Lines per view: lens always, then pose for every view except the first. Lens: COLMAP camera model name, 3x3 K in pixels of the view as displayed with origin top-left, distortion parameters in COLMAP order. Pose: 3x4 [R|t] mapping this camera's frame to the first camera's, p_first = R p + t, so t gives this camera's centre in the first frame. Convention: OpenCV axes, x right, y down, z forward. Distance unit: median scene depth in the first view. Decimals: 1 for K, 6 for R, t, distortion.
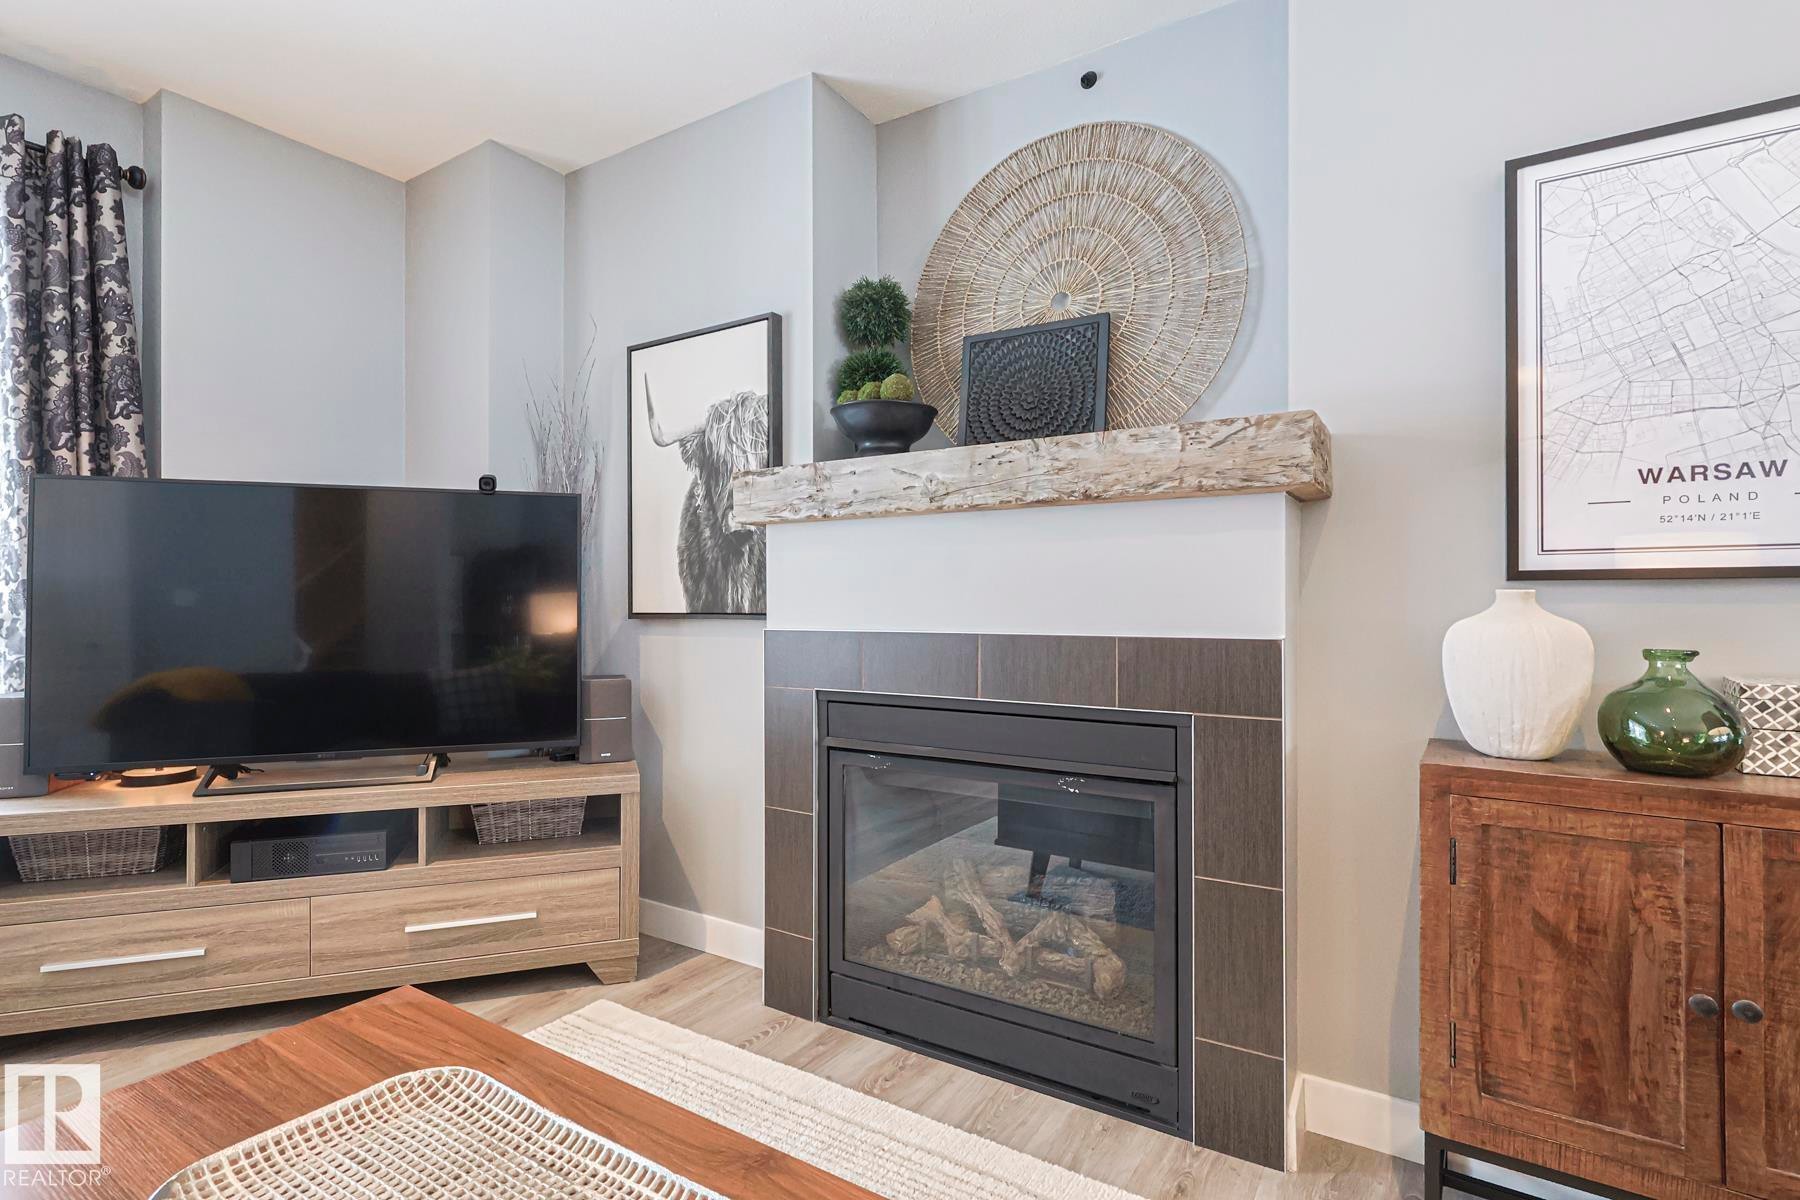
lens RADIAL K [[869.8, 0, 899.1], [0, 869.8, 598.5], [0, 0, 1]] dist [-0.008637, 0.001242]
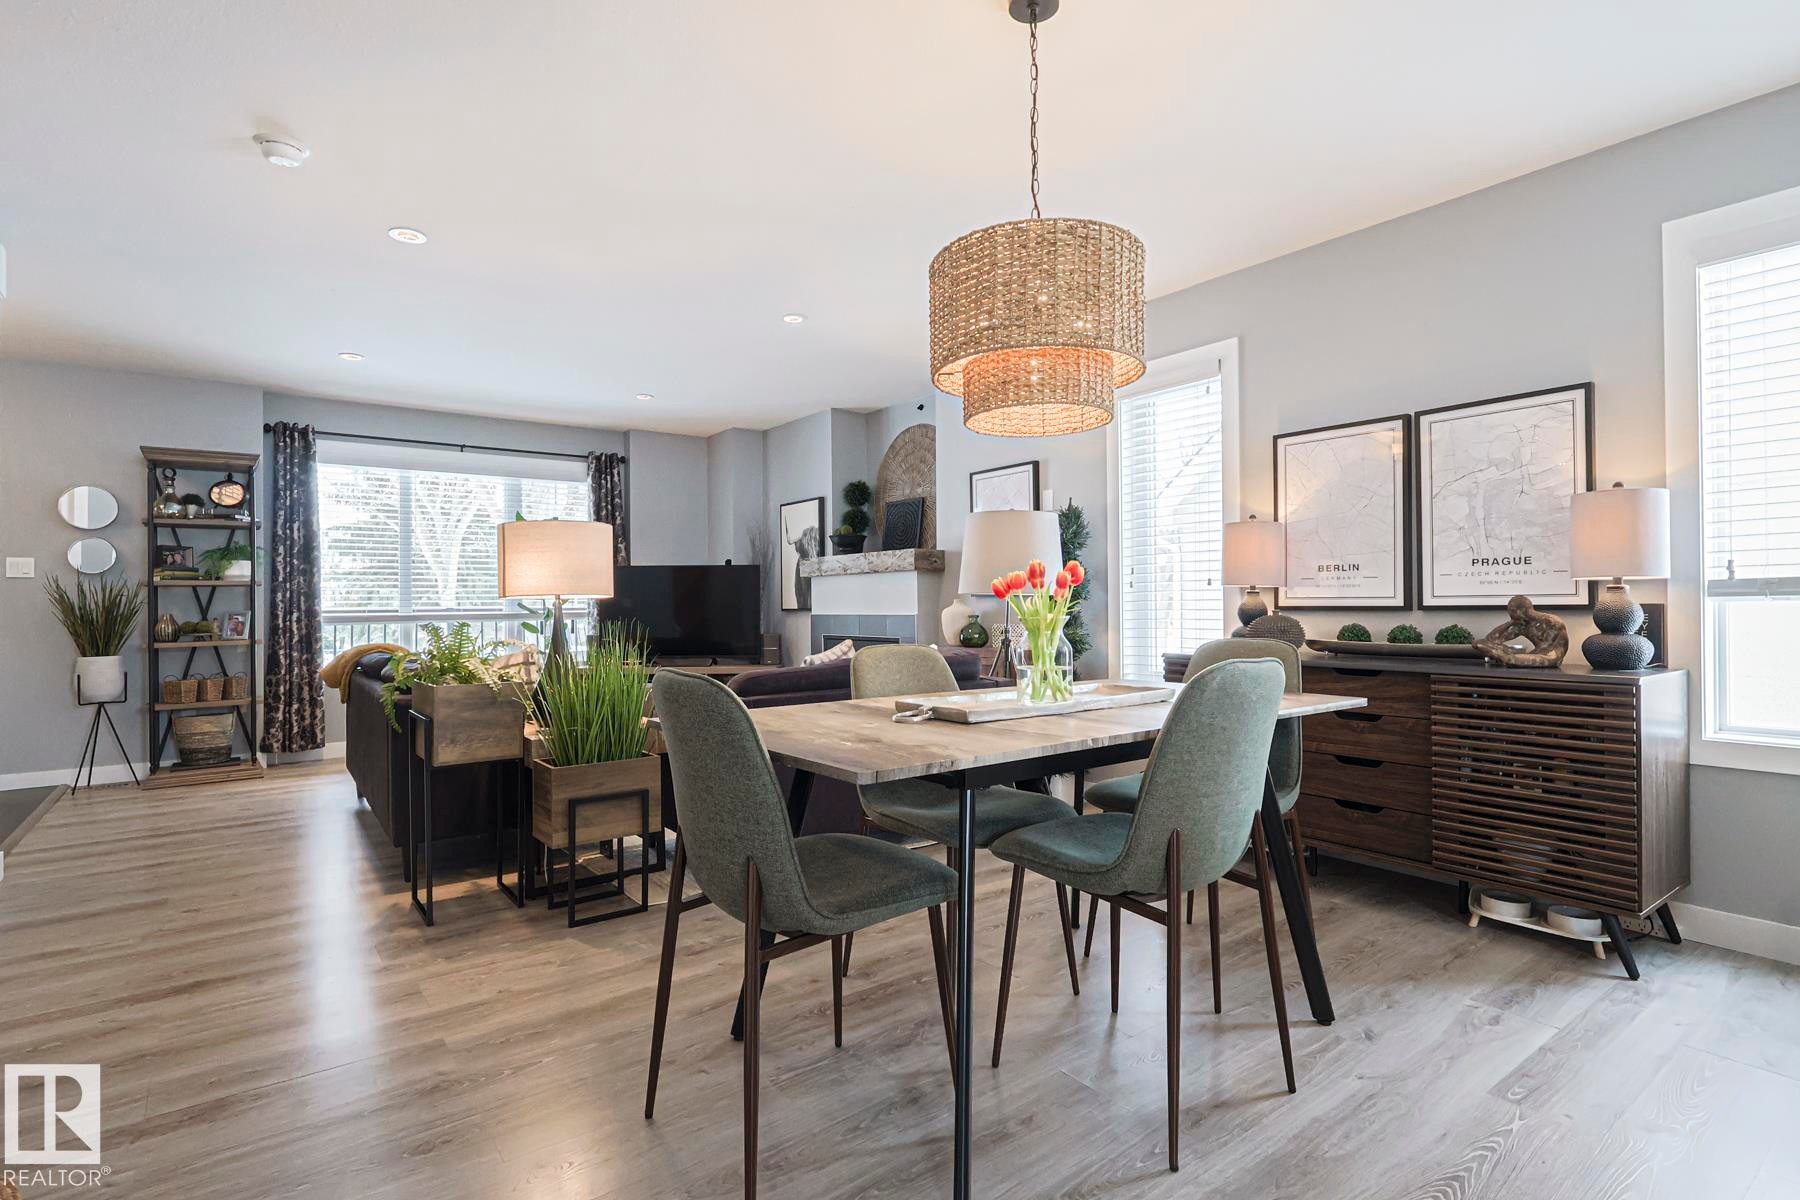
lens RADIAL K [[869.8, 0, 901.7], [0, 869.8, 596.4], [0, 0, 1]] dist [-0.008637, 0.001242]
pose [[0.936285, -0.008348, -0.351142, 1.107461], [0.006547, 0.999959, -0.006317, -0.002451], [0.351180, 0.003615, 0.936301, -1.530115]]
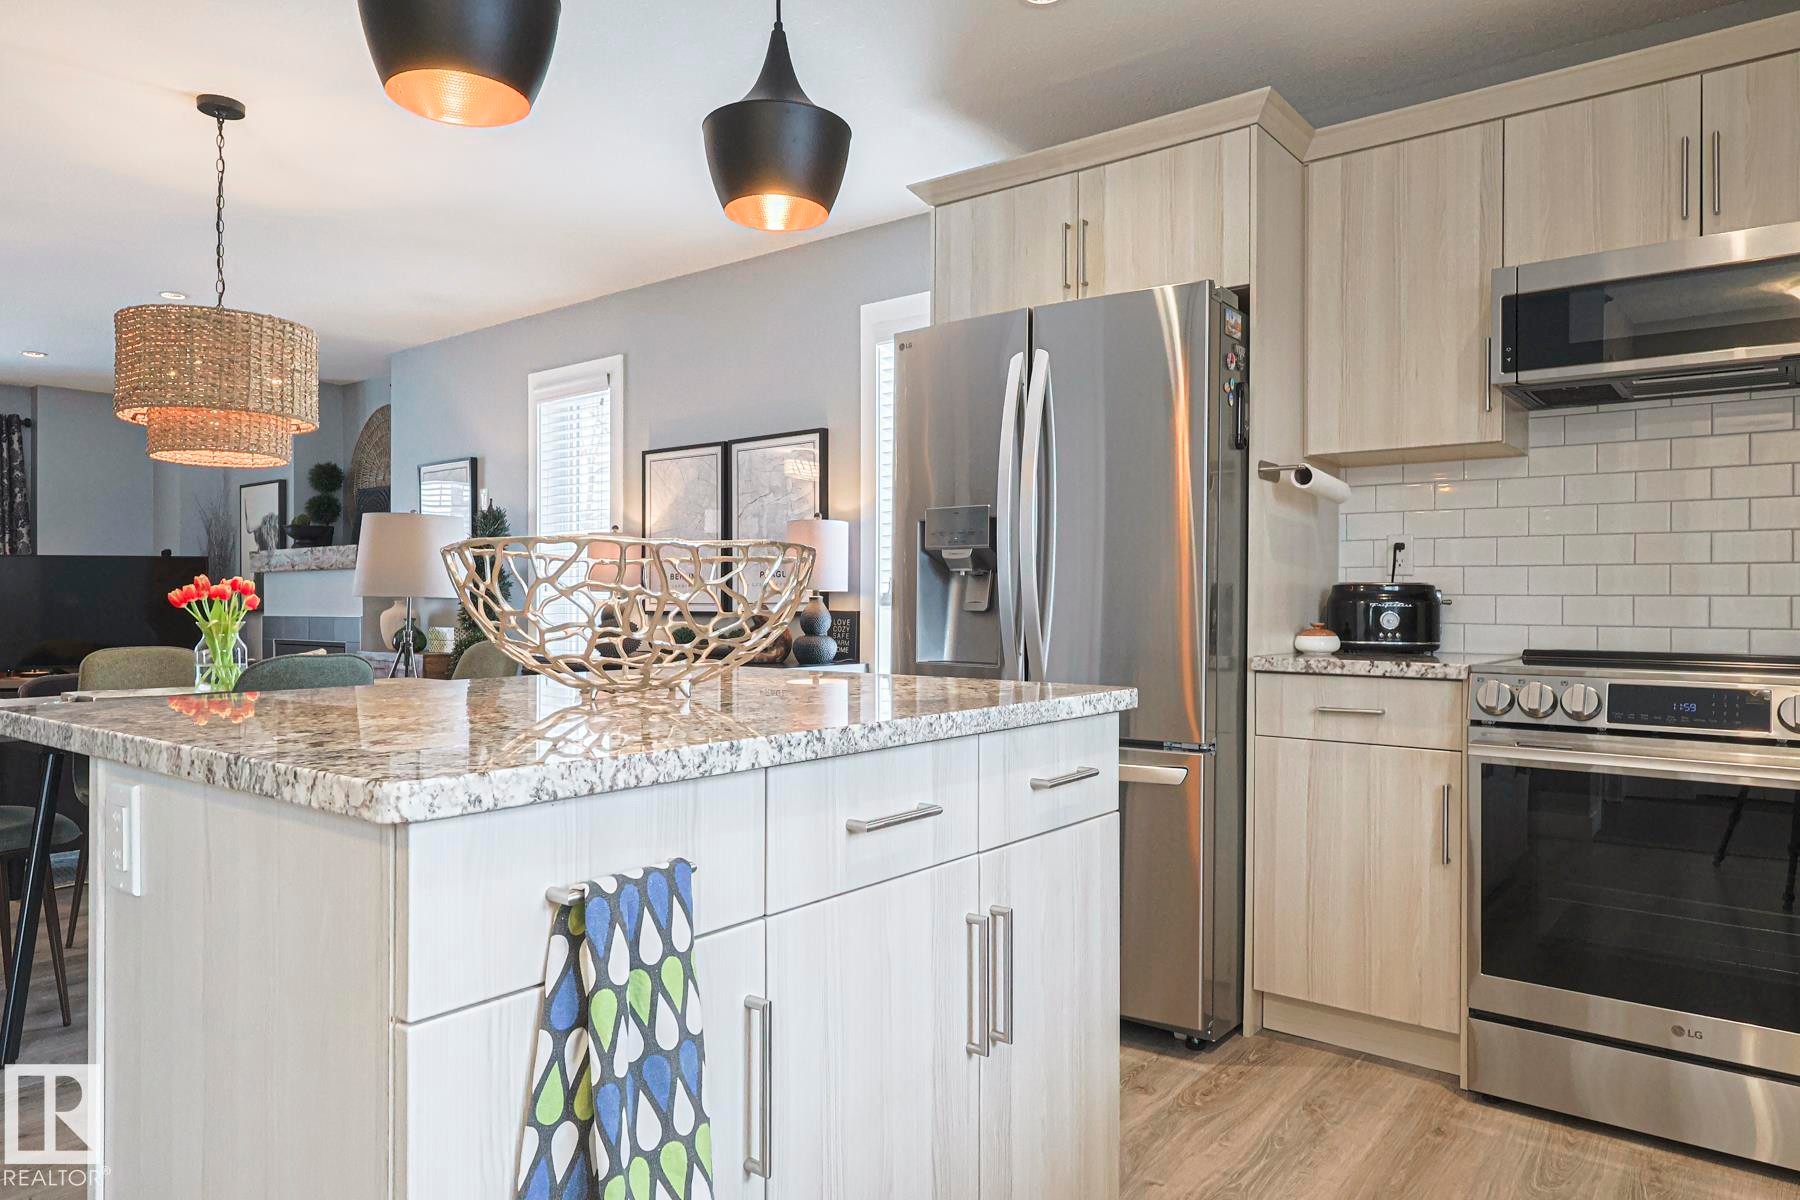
lens RADIAL K [[1148.5, 0, 898.3], [0, 1148.5, 592.0], [0, 0, 1]] dist [-0.003052, 0.000966]
pose [[0.994297, 0.000434, -0.106646, 1.948500], [-0.000931, 0.999989, -0.004617, -0.017205], [0.106642, 0.004690, 0.994286, -1.995067]]
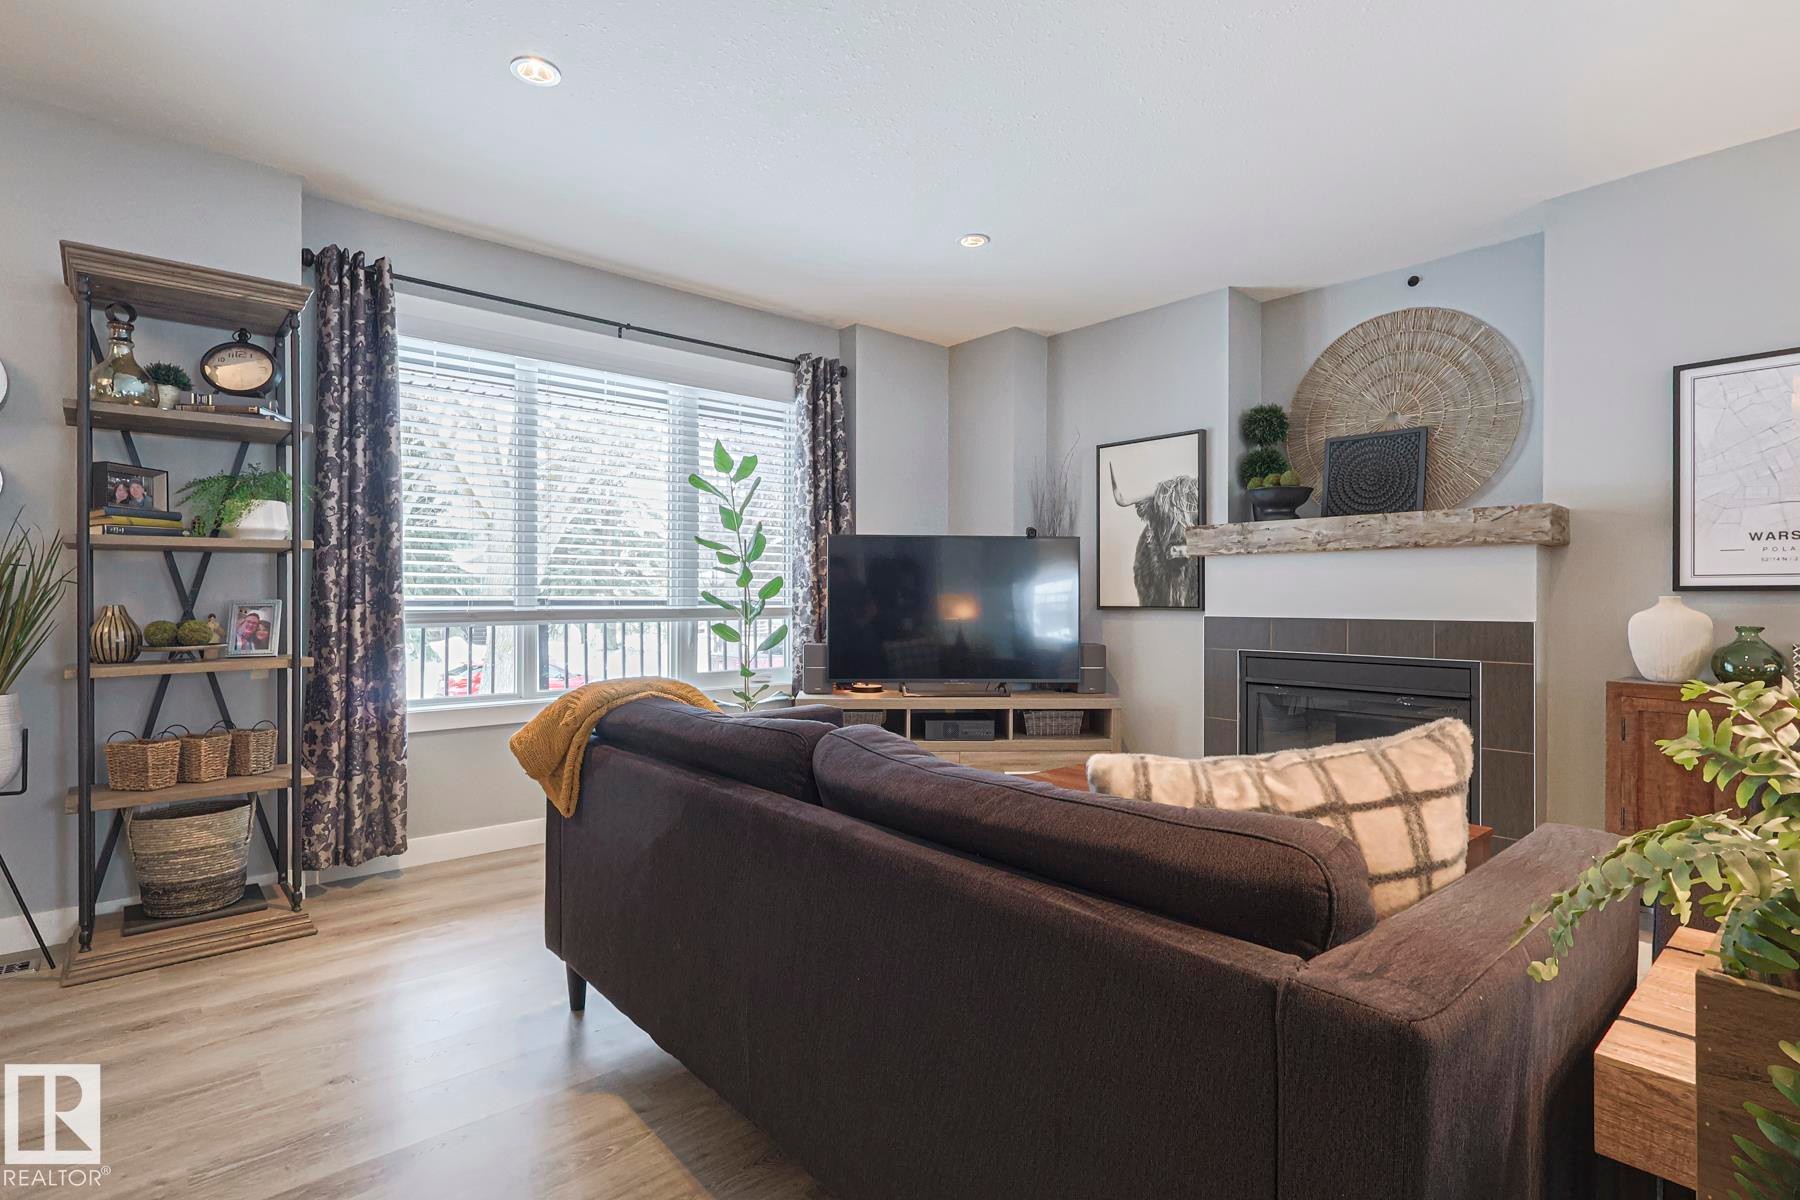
lens RADIAL K [[869.8, 0, 898.0], [0, 869.8, 597.6], [0, 0, 1]] dist [-0.008637, 0.001242]
pose [[0.960031, 0.005787, -0.279835, -0.255644], [-0.005553, 0.999983, 0.001629, -0.000422], [0.279840, -0.000010, 0.960047, -0.846333]]
